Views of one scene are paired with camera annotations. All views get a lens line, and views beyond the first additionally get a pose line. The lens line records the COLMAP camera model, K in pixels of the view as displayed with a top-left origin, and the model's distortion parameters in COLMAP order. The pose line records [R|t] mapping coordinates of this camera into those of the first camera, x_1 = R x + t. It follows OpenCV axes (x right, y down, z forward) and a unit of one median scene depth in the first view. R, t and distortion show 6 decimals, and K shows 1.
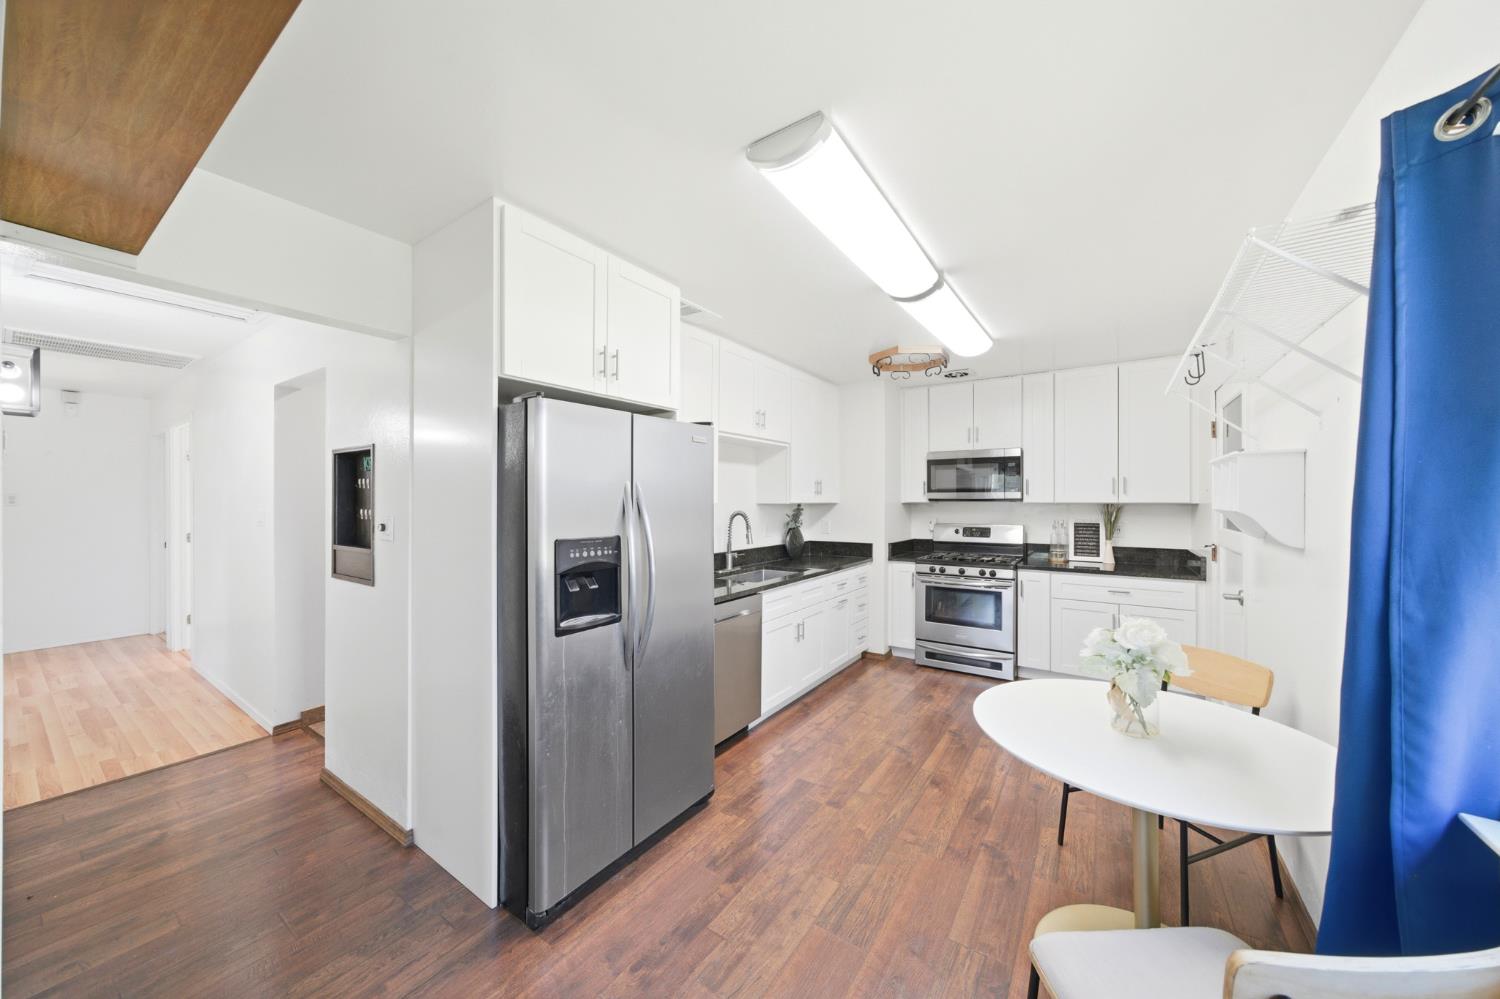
lens RADIAL K [[519.8, 0, 756.5], [0, 519.8, 500.3], [0, 0, 1]] dist [-0.000121, 0.000044]
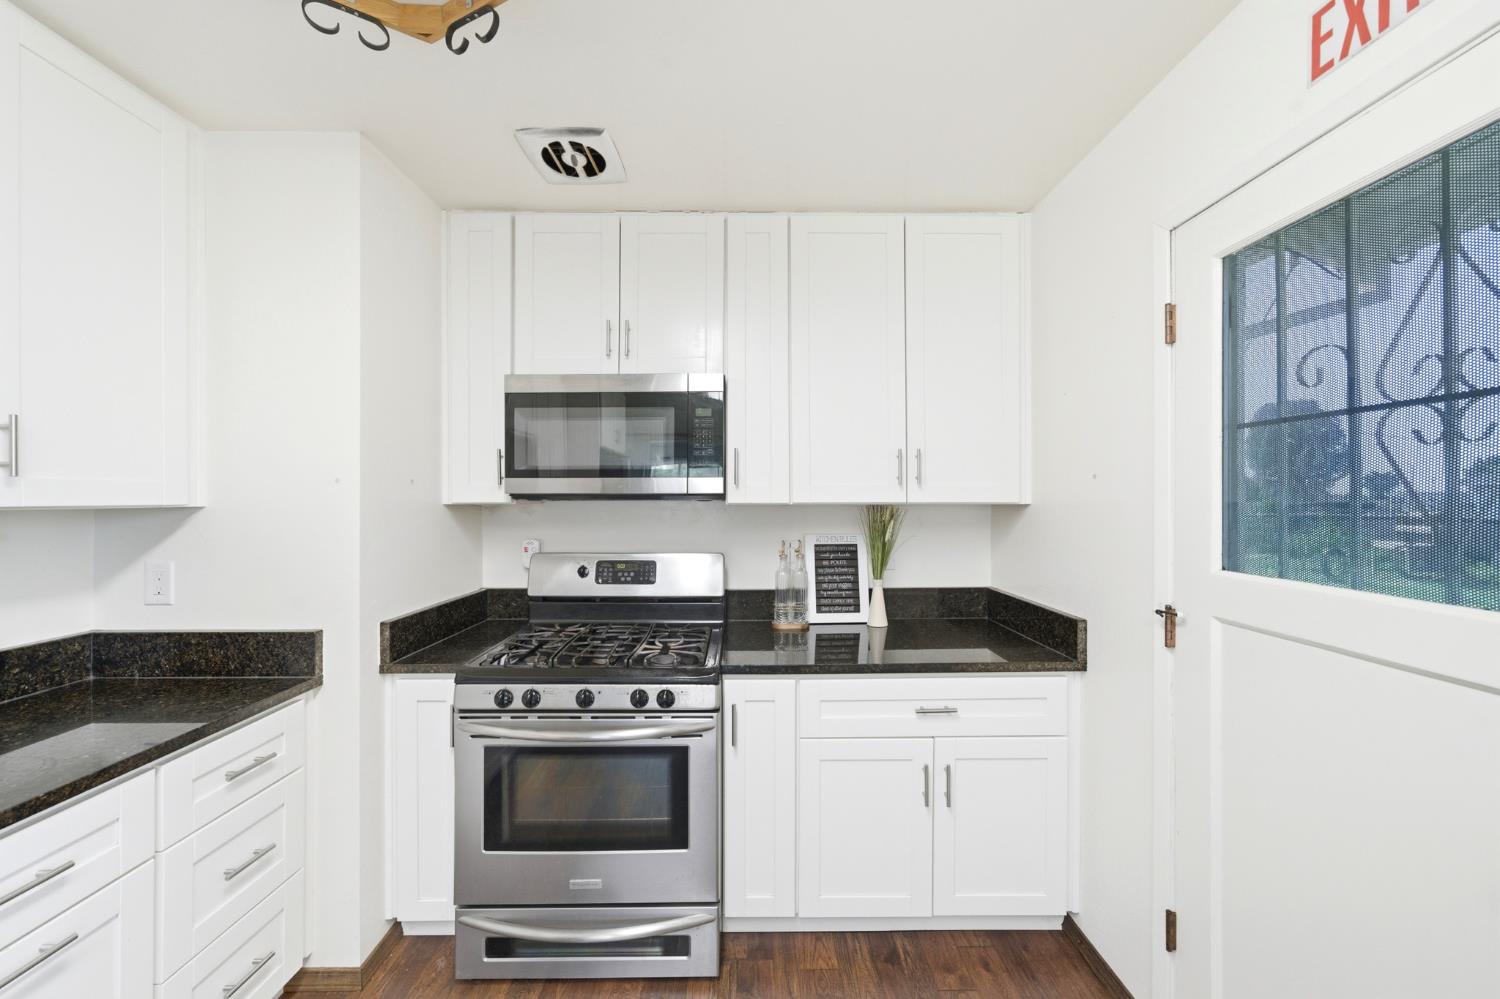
lens RADIAL K [[519.8, 0, 746.7], [0, 519.8, 498.1], [0, 0, 1]] dist [-0.000121, 0.000044]
pose [[0.816939, 0.001959, 0.576721, 0.275668], [-0.000721, 0.999997, -0.002375, 0.001148], [-0.576724, 0.001524, 0.816938, 0.635342]]
